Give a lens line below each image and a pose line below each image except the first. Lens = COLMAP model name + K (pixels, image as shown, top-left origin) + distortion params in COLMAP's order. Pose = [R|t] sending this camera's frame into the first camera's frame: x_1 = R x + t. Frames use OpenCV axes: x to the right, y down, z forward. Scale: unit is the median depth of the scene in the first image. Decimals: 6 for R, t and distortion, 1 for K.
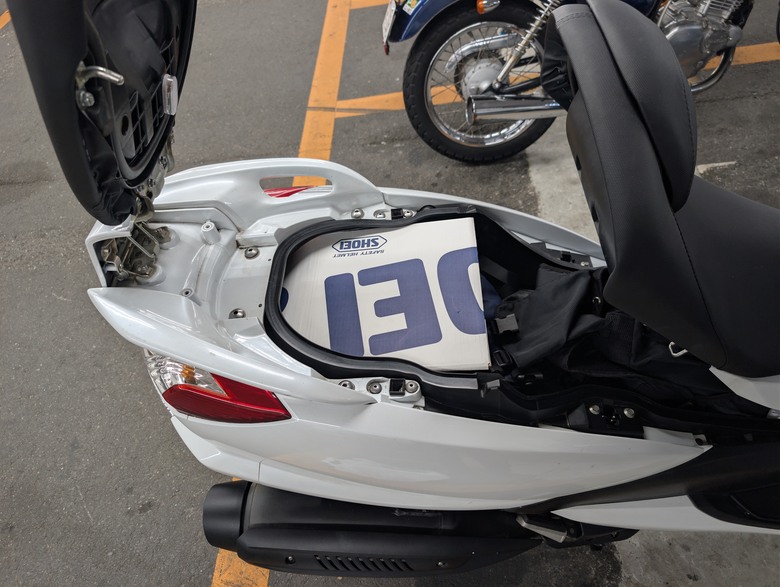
lens RADIAL K [[565.3, 0, 390.0], [0, 565.3, 293.5], [0, 0, 1]] dist [-0.004380, -0.007587]
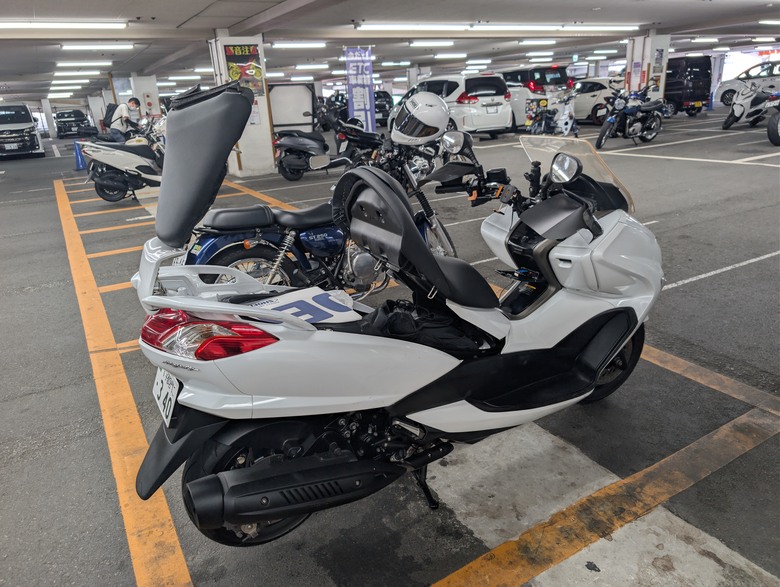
lens RADIAL K [[565.3, 0, 390.0], [0, 565.3, 293.5], [0, 0, 1]] dist [-0.004380, -0.007587]
pose [[0.845877, -0.070171, 0.528741, -0.317545], [0.337847, 0.837577, -0.429330, 0.381745], [-0.412735, 0.541794, 0.732194, -0.226557]]
